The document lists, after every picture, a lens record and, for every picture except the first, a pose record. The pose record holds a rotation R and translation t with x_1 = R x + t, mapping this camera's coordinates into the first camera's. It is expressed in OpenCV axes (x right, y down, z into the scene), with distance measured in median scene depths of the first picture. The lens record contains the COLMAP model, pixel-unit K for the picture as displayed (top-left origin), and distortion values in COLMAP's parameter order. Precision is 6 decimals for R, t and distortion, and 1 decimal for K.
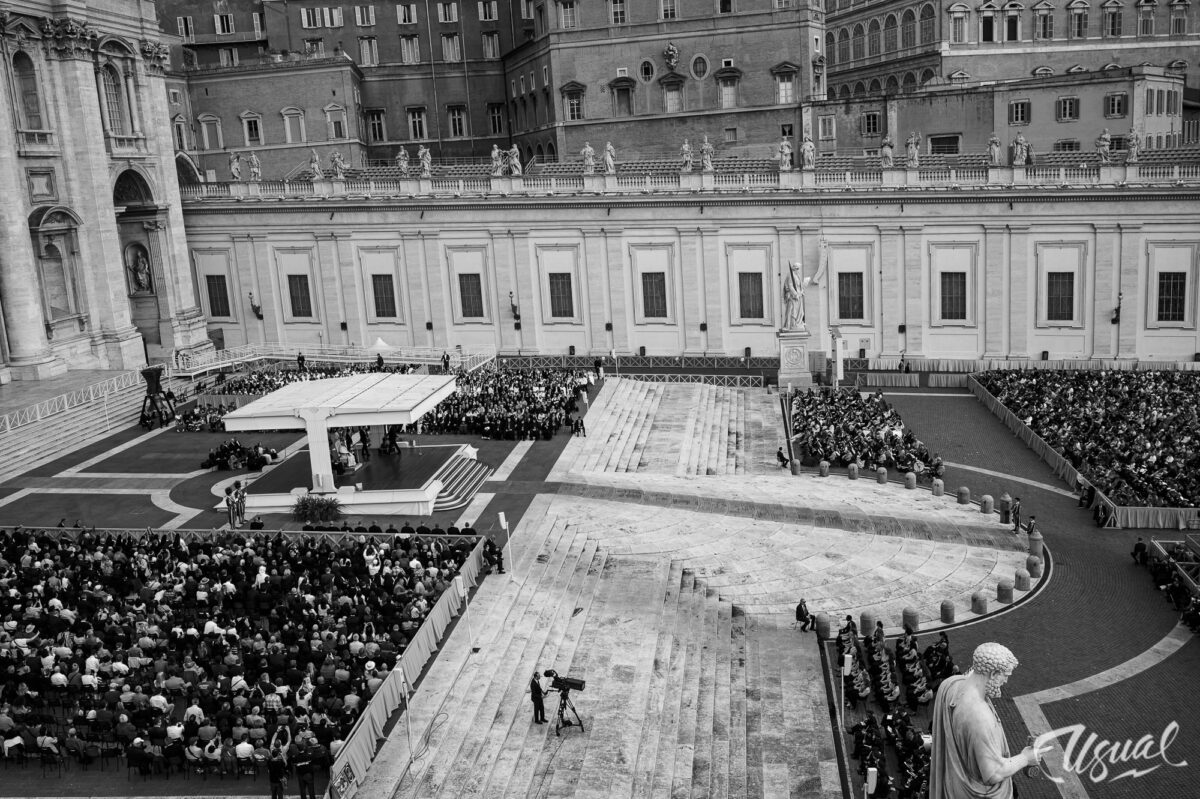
lens RADIAL K [[1121.5, 0, 602.1], [0, 1121.5, 393.1], [0, 0, 1]] dist [-0.004778, 0.000000]
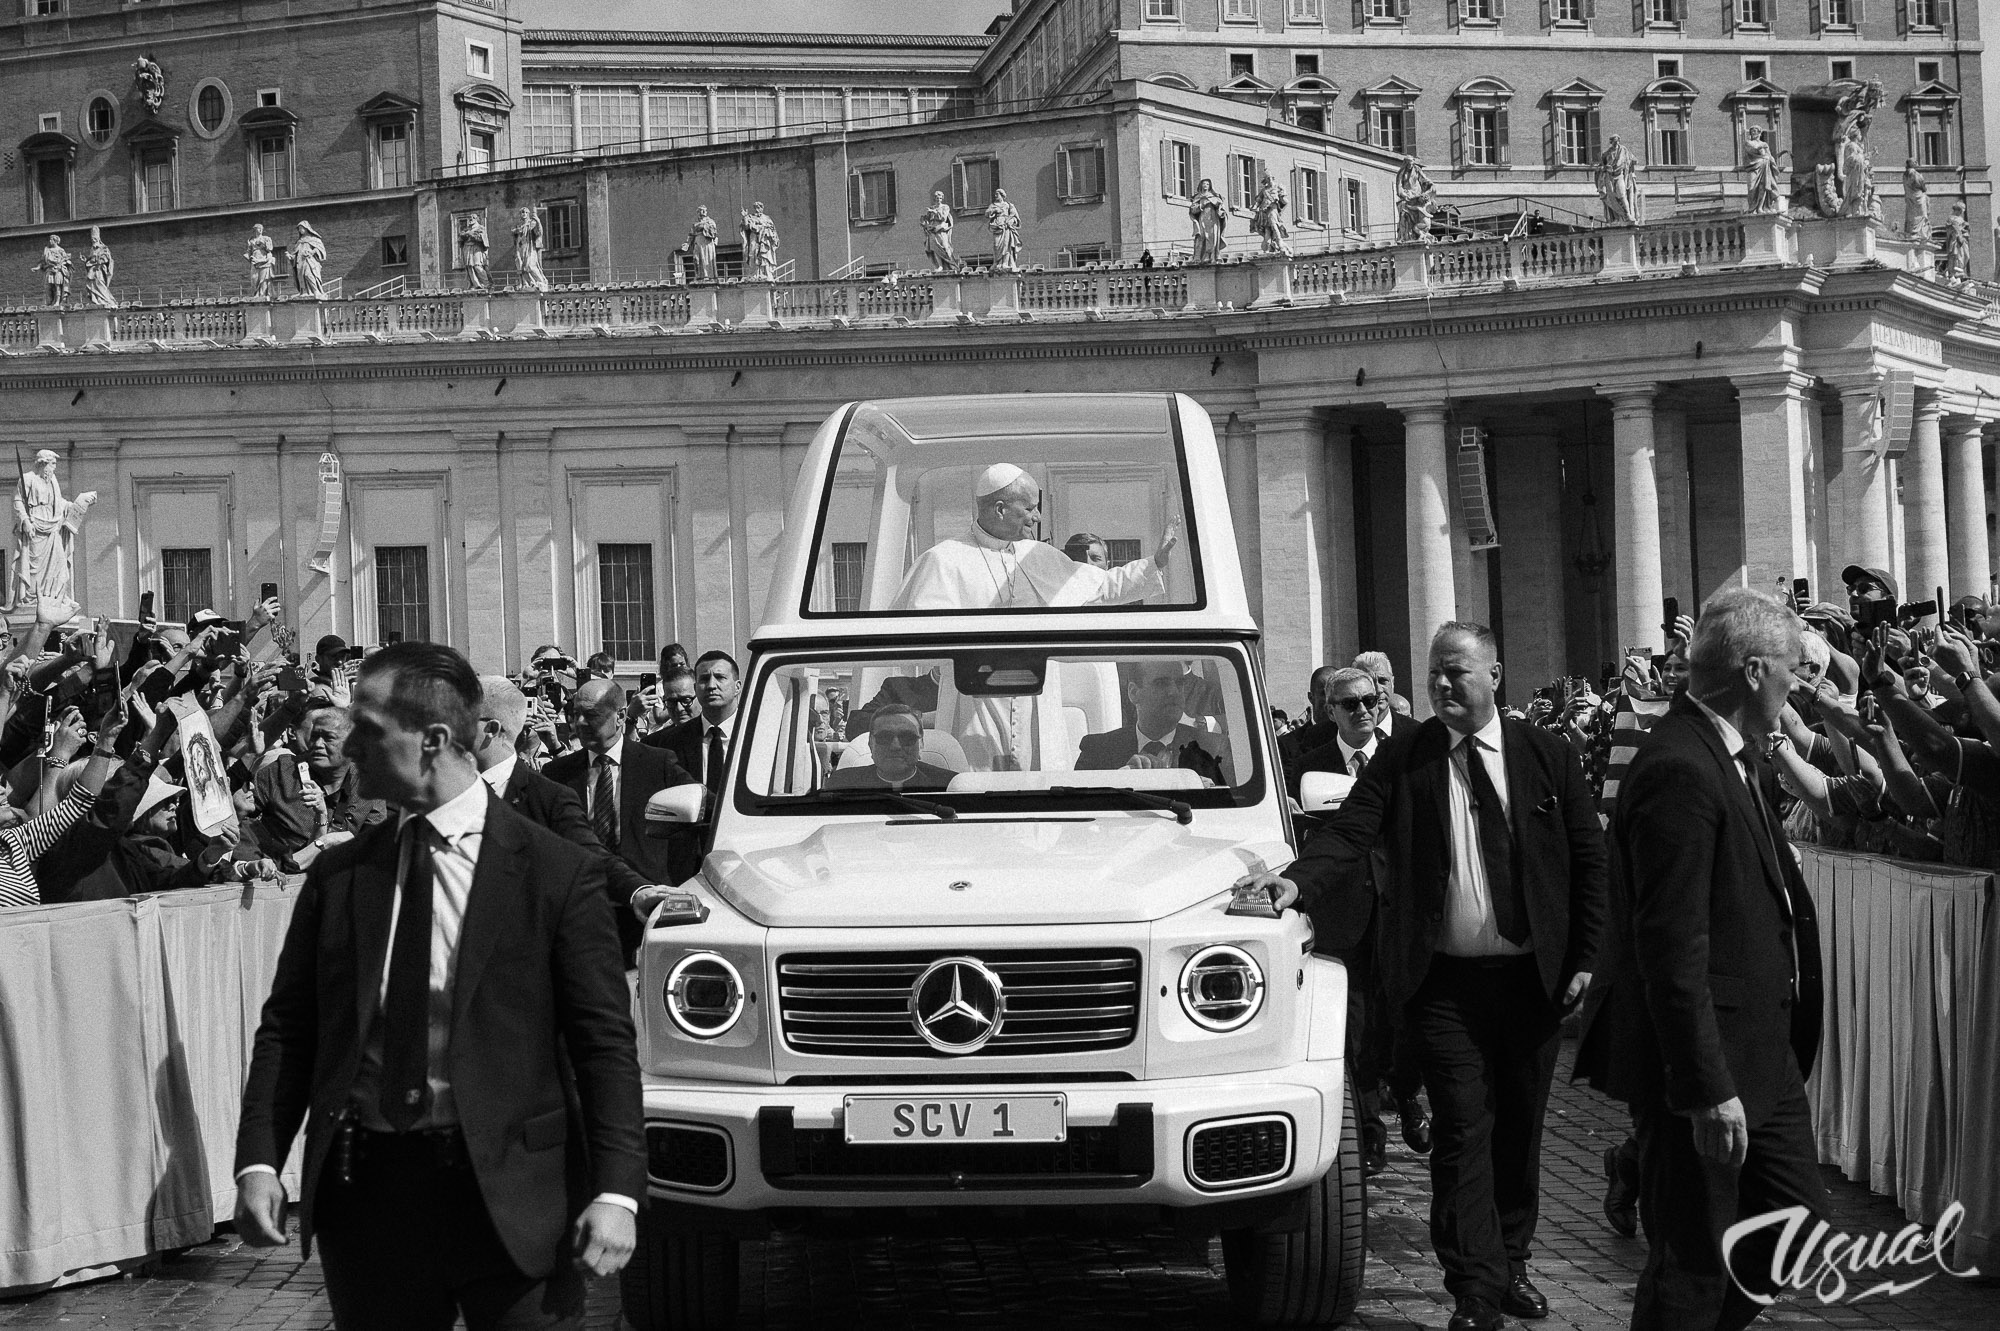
lens RADIAL K [[2767.2, 0, 1002.4], [0, 2767.2, 669.2], [0, 0, 1]] dist [0.006688, 0.000000]
pose [[0.996742, 0.024626, -0.076801, 0.491085], [-0.040288, 0.976954, -0.209615, 0.132341], [0.069869, 0.212026, 0.974763, 0.035847]]
